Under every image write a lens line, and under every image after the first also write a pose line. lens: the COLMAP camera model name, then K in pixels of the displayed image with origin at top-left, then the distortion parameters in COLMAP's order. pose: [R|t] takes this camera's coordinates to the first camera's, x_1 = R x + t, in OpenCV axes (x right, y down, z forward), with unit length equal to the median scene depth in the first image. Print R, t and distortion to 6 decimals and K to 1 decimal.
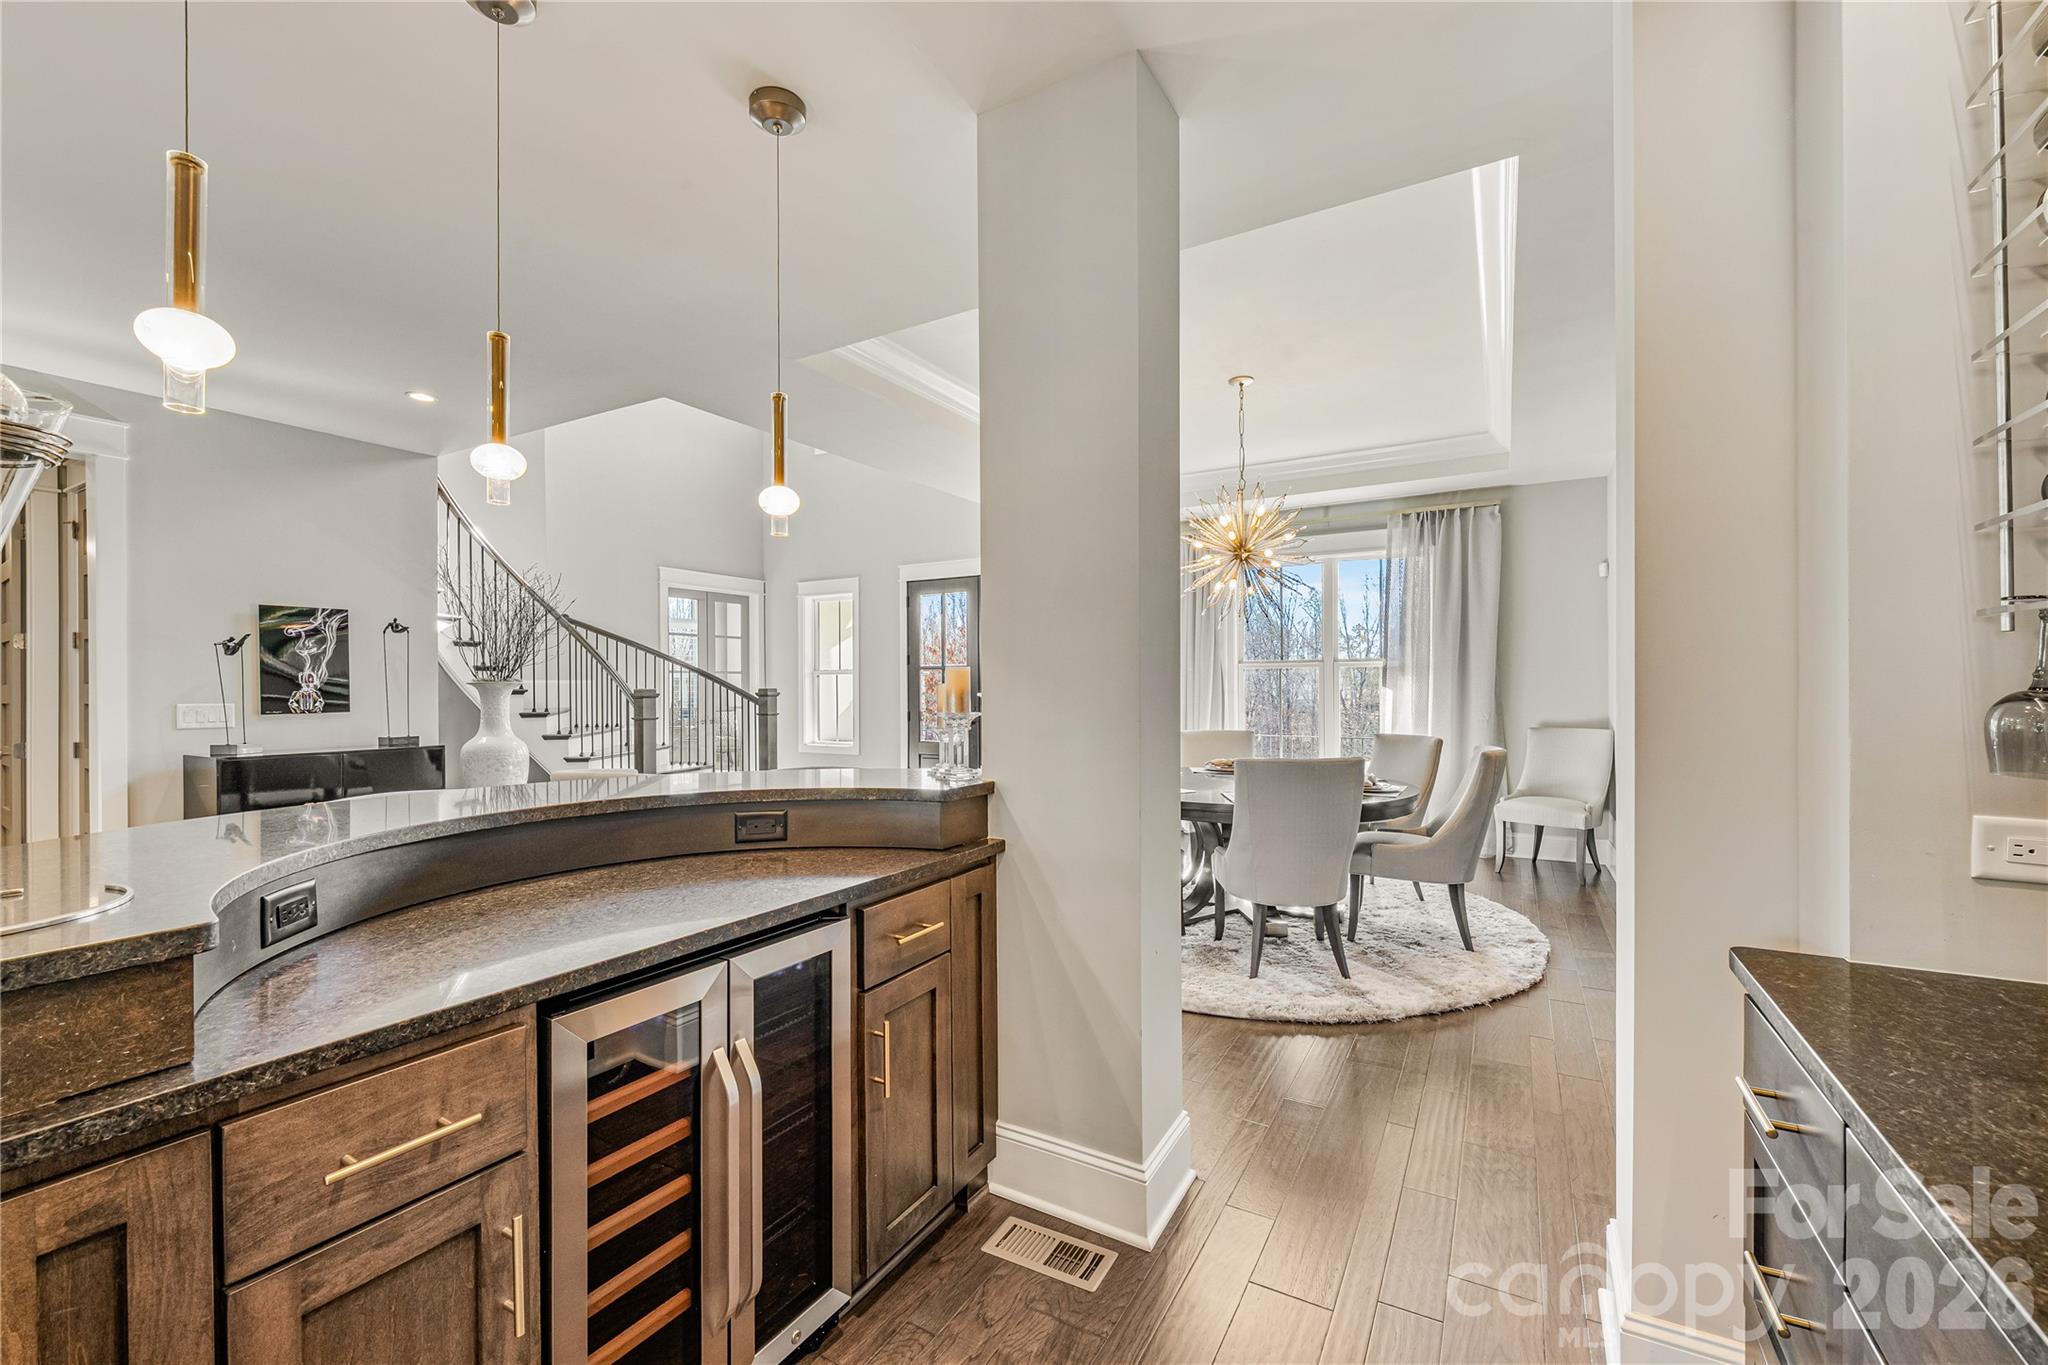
lens RADIAL K [[817.6, 0, 1030.0], [0, 817.6, 695.9], [0, 0, 1]] dist [-0.010397, 0.000060]
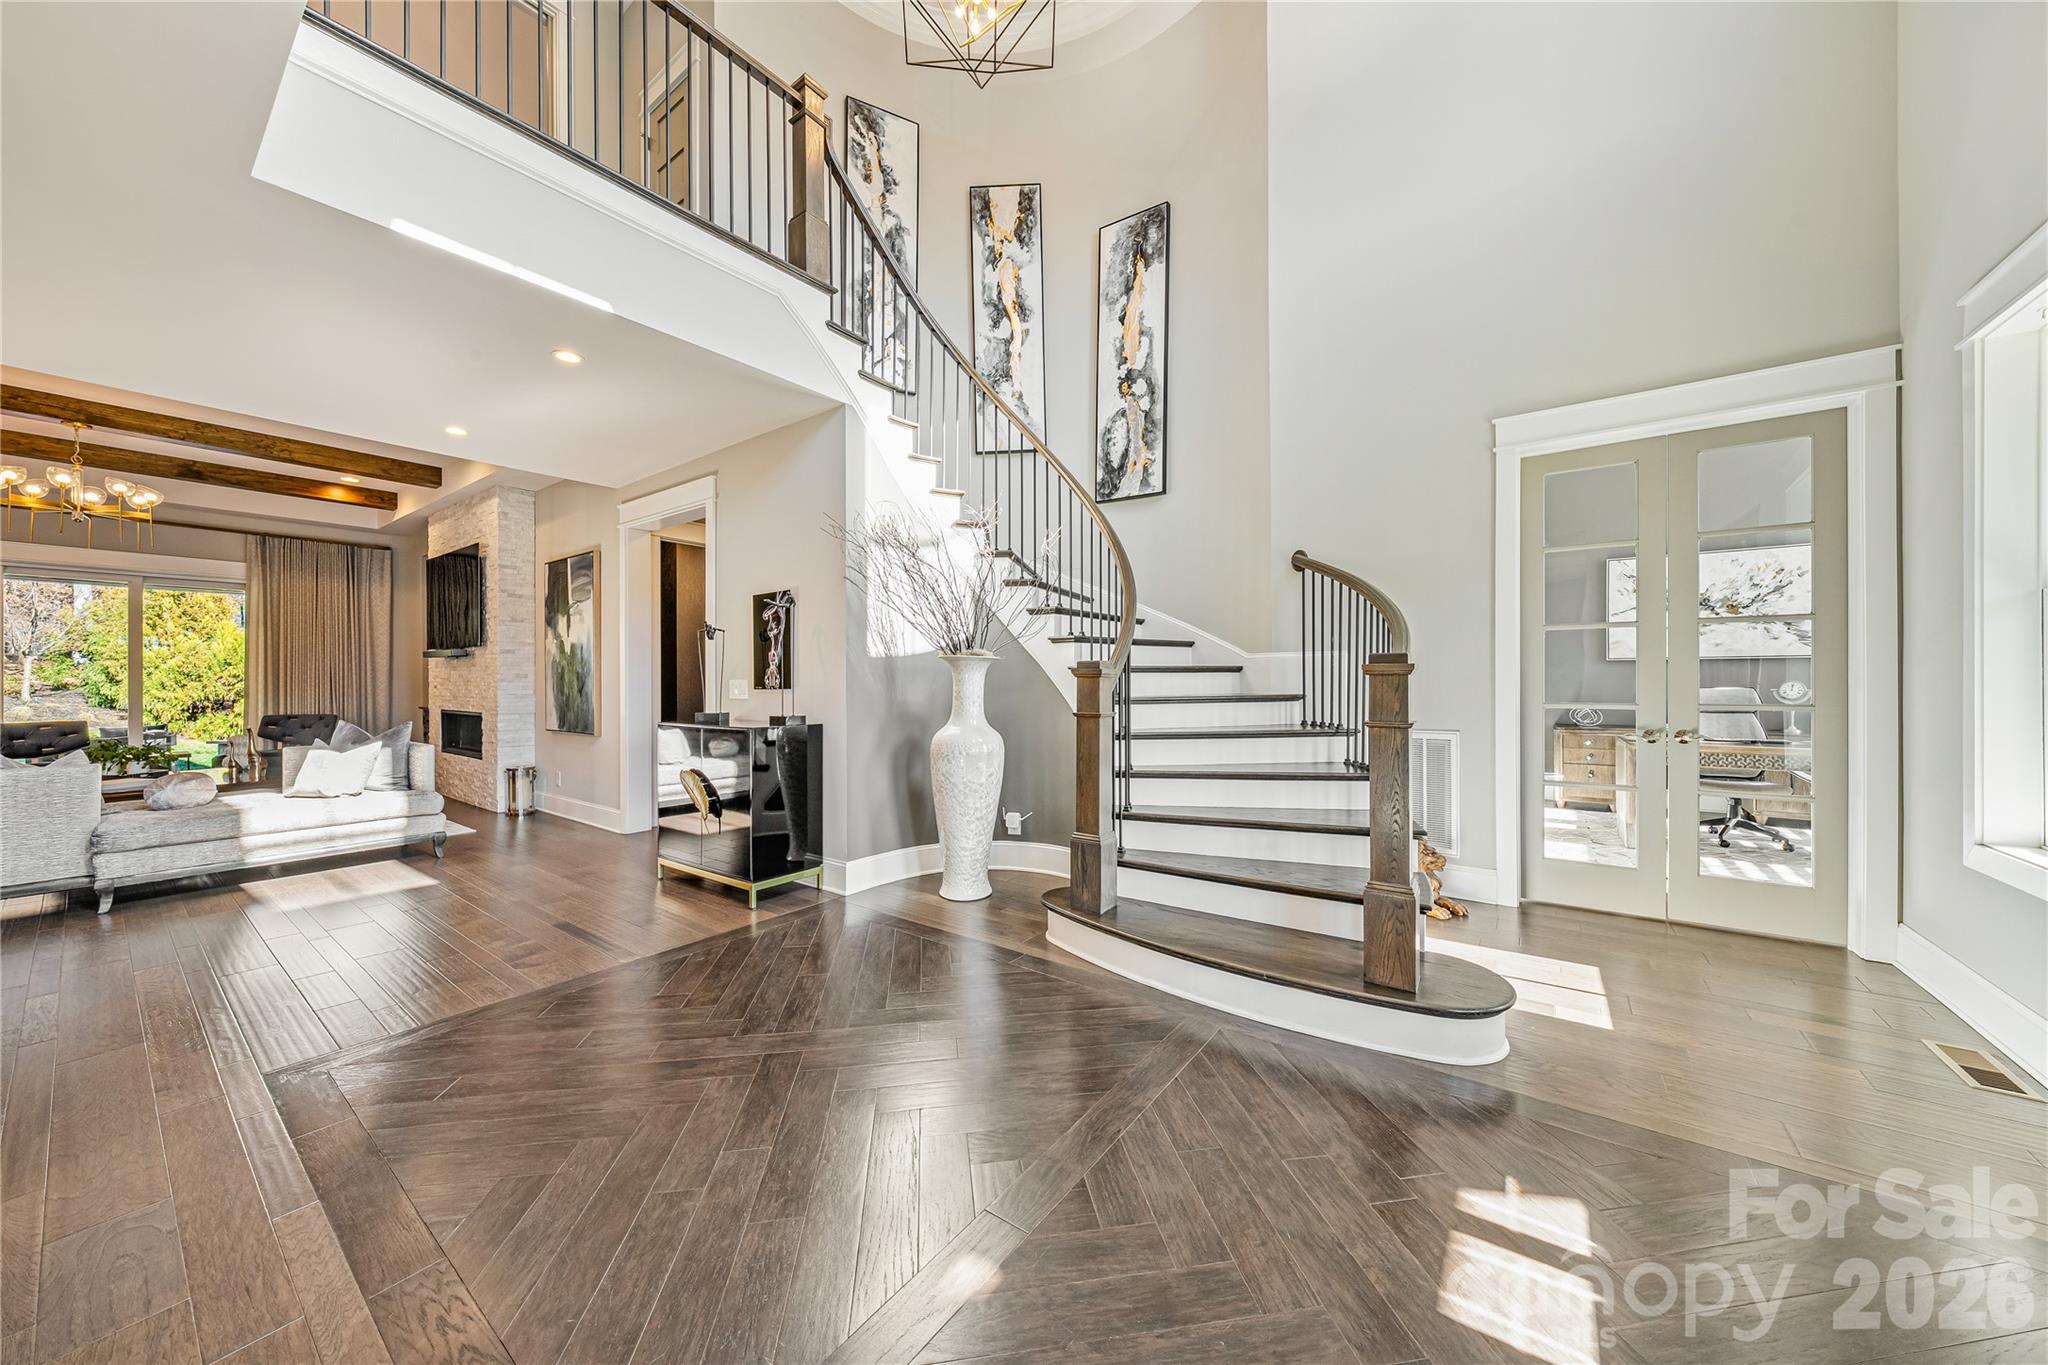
lens RADIAL K [[706.8, 0, 1023.0], [0, 706.8, 673.9], [0, 0, 1]] dist [0.001761, 0.000532]
pose [[-0.117847, -0.014005, -0.992933, 0.019660], [-0.008419, 0.999879, -0.013104, 0.010295], [0.992996, 0.006815, -0.117950, 1.431183]]
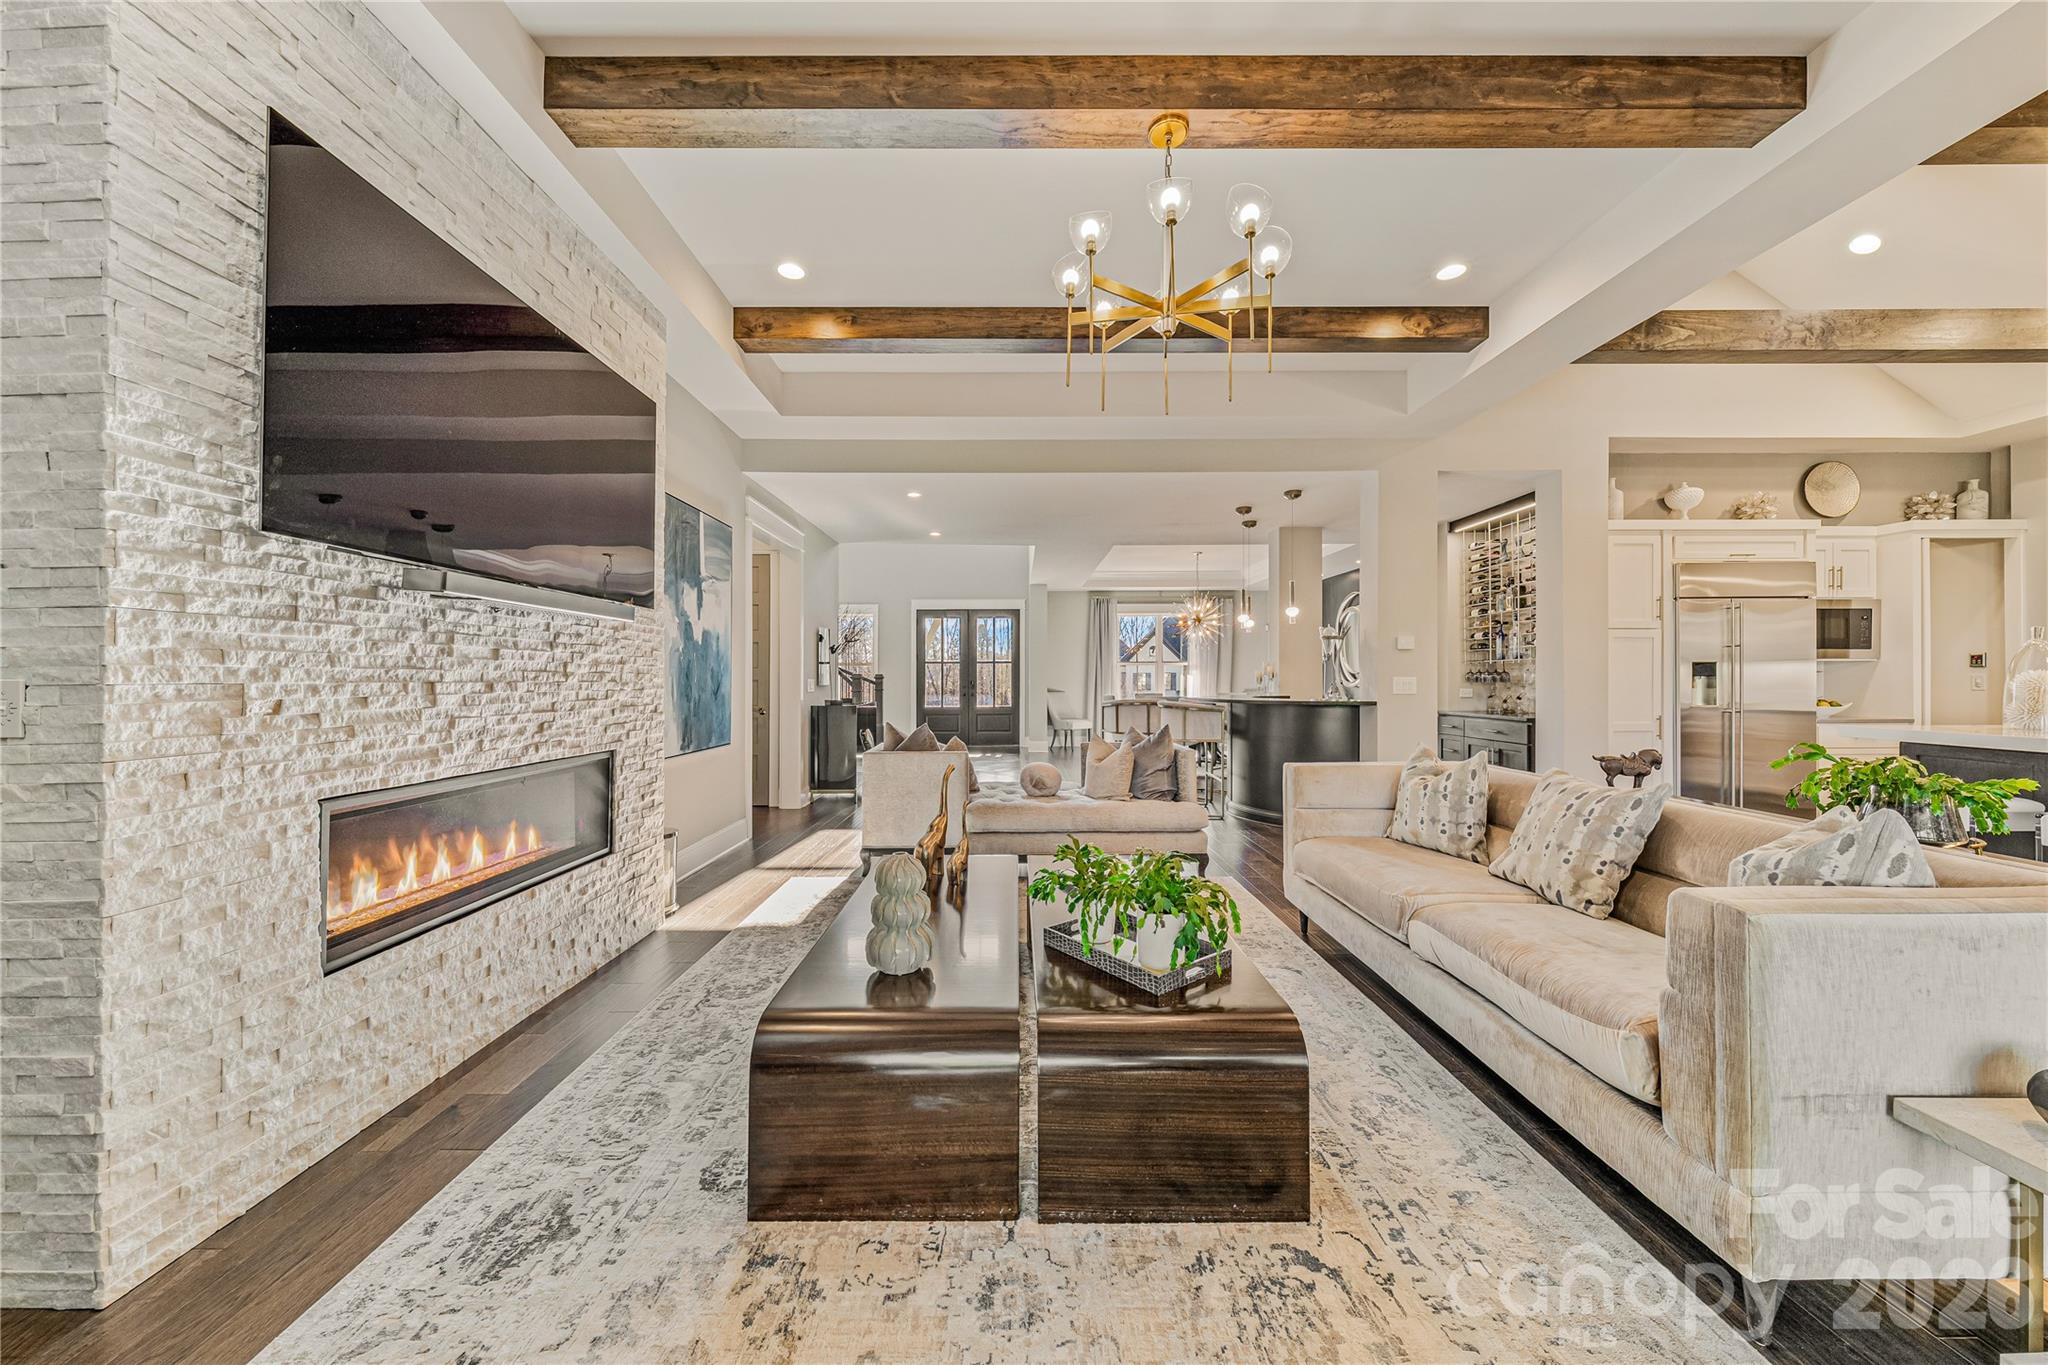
lens RADIAL K [[706.8, 0, 1032.8], [0, 706.8, 671.1], [0, 0, 1]] dist [0.001761, 0.000532]
pose [[0.850878, 0.006221, 0.525327, -1.299528], [0.002619, 0.999867, -0.016083, 0.016282], [-0.525358, 0.015061, 0.850748, -0.588275]]
